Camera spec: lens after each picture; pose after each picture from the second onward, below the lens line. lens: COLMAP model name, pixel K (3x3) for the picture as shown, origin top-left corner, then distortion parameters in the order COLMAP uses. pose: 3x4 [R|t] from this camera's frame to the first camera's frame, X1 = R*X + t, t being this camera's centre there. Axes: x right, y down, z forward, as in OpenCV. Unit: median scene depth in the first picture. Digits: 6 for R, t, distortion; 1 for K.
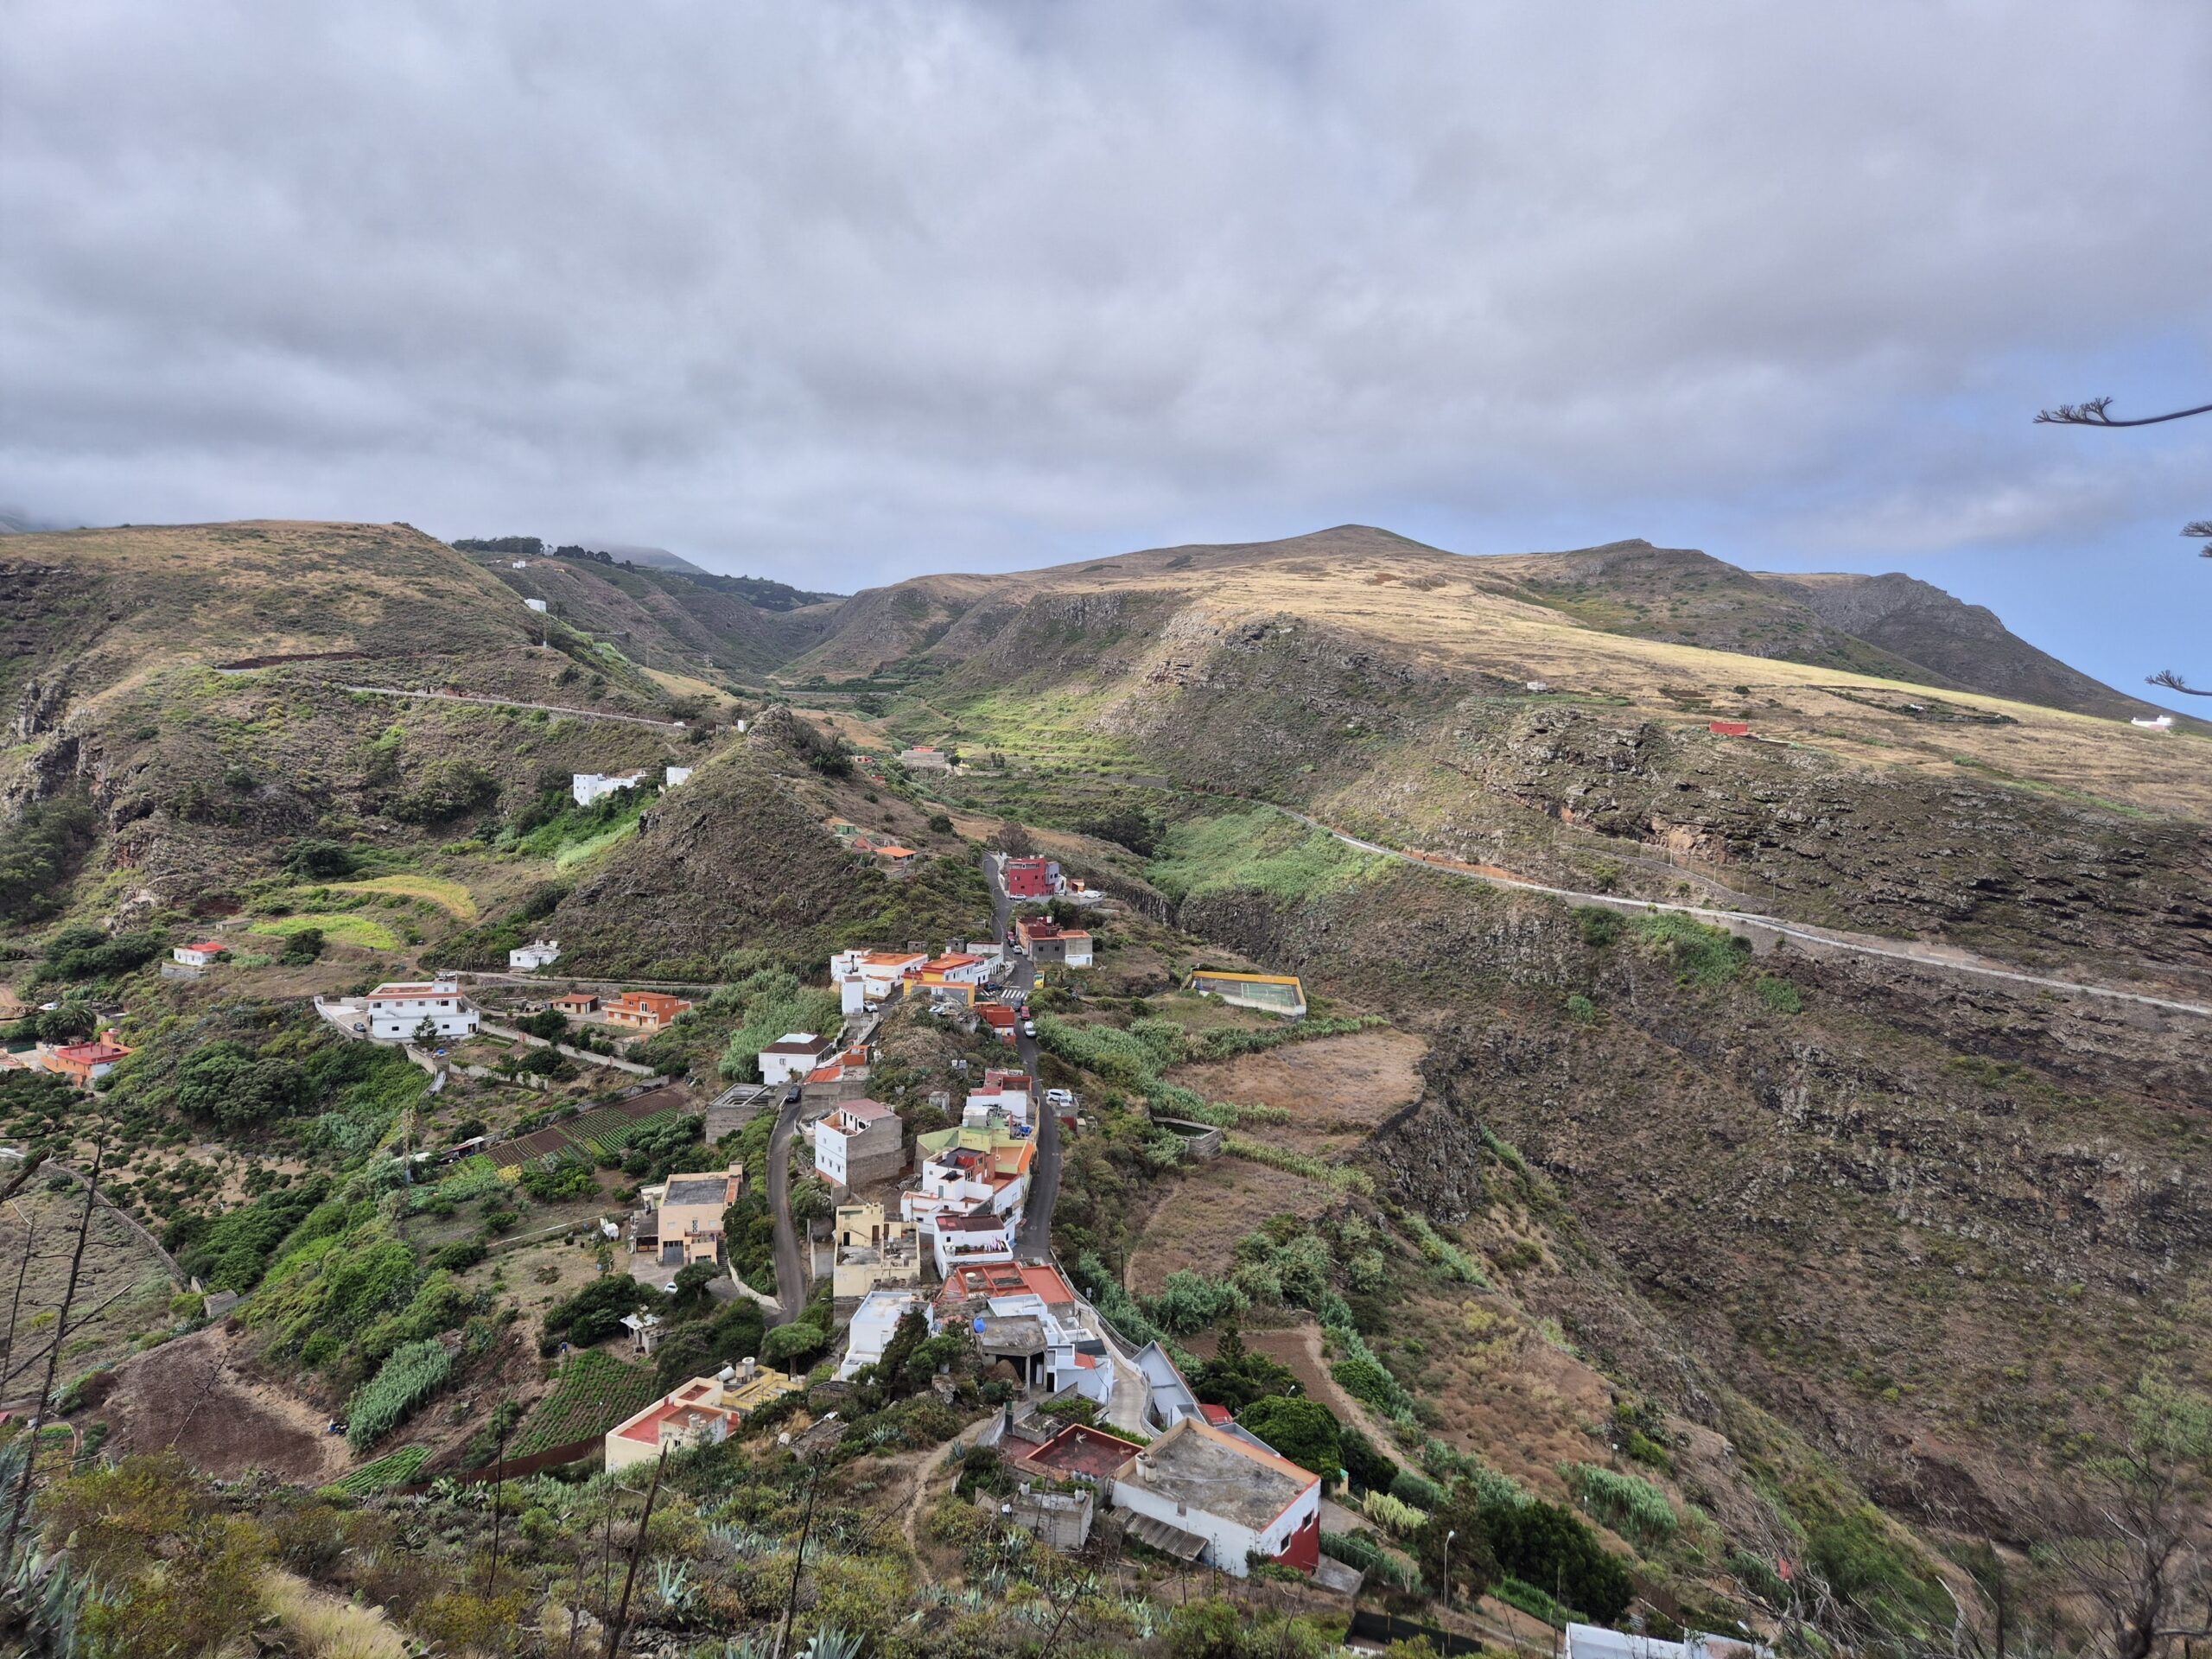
lens RADIAL K [[1471.1, 0, 1106.0], [0, 1471.1, 829.5], [0, 0, 1]] dist [0.058102, -0.045993]
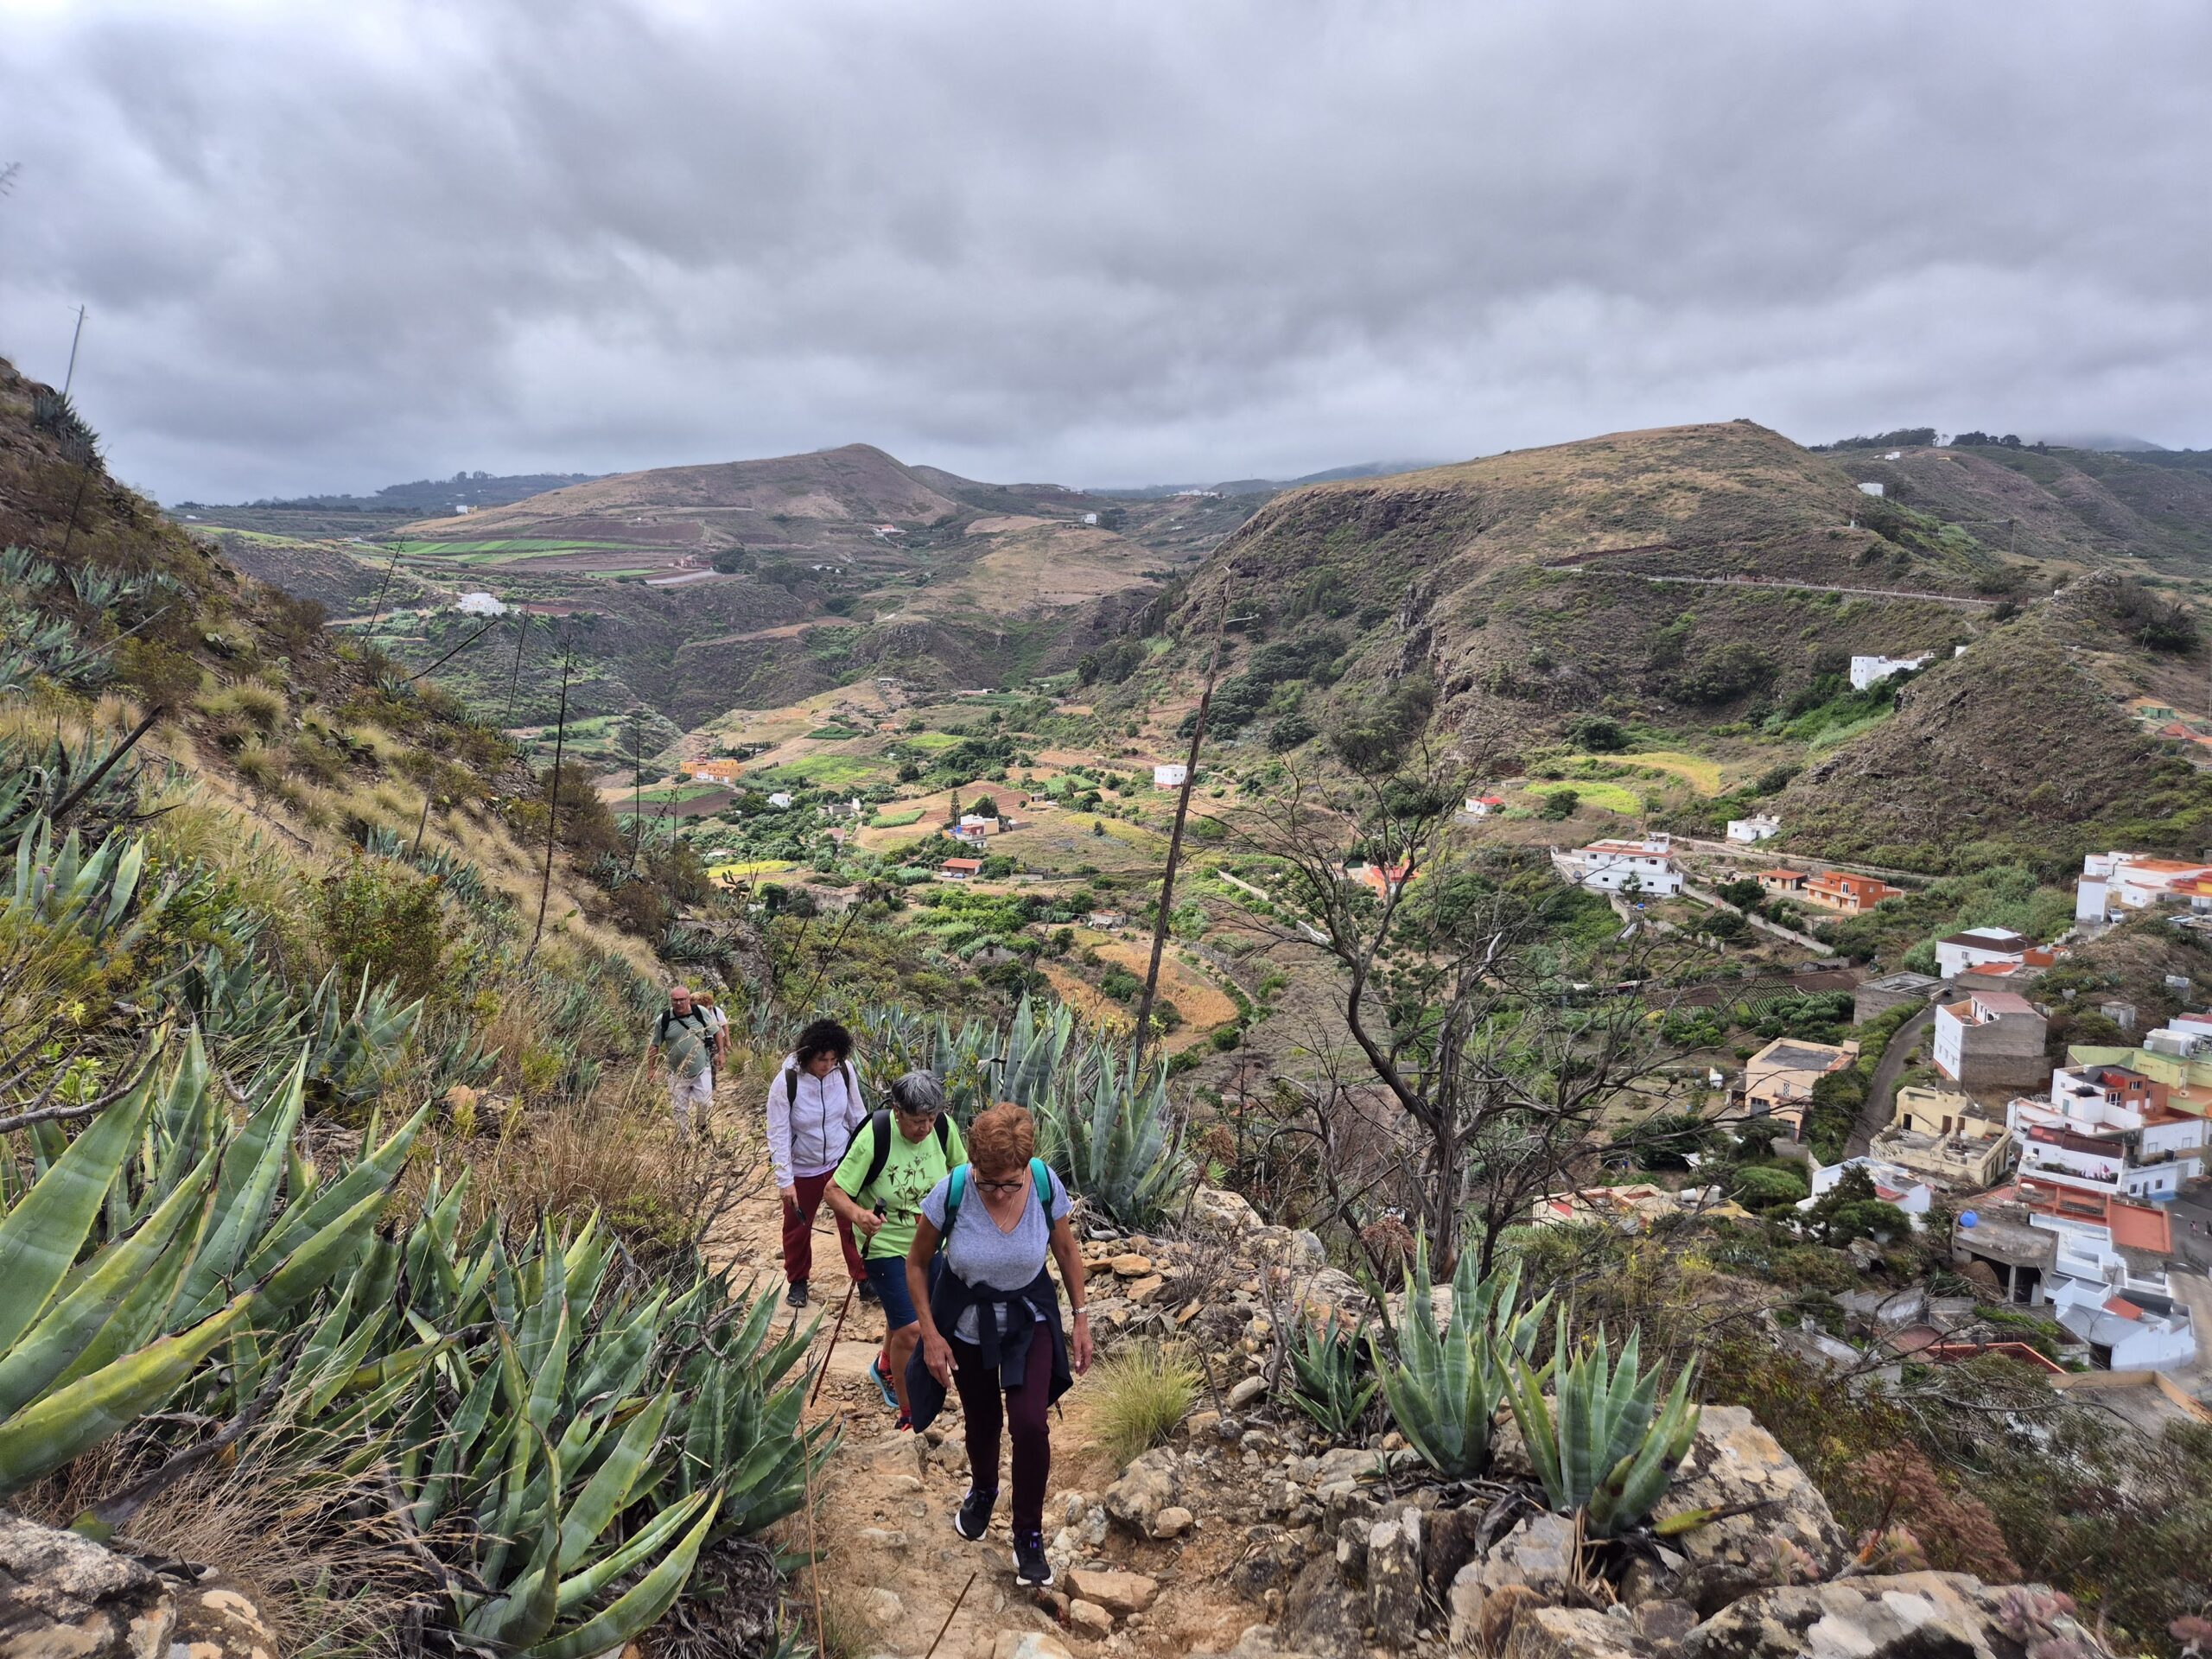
lens RADIAL K [[1471.1, 0, 1106.0], [0, 1471.1, 829.5], [0, 0, 1]] dist [0.058102, -0.045993]
pose [[0.637522, 0.088696, -0.765310, 0.095368], [-0.048869, 0.996006, 0.074723, 0.032837], [0.768881, -0.010237, 0.639310, 0.039784]]
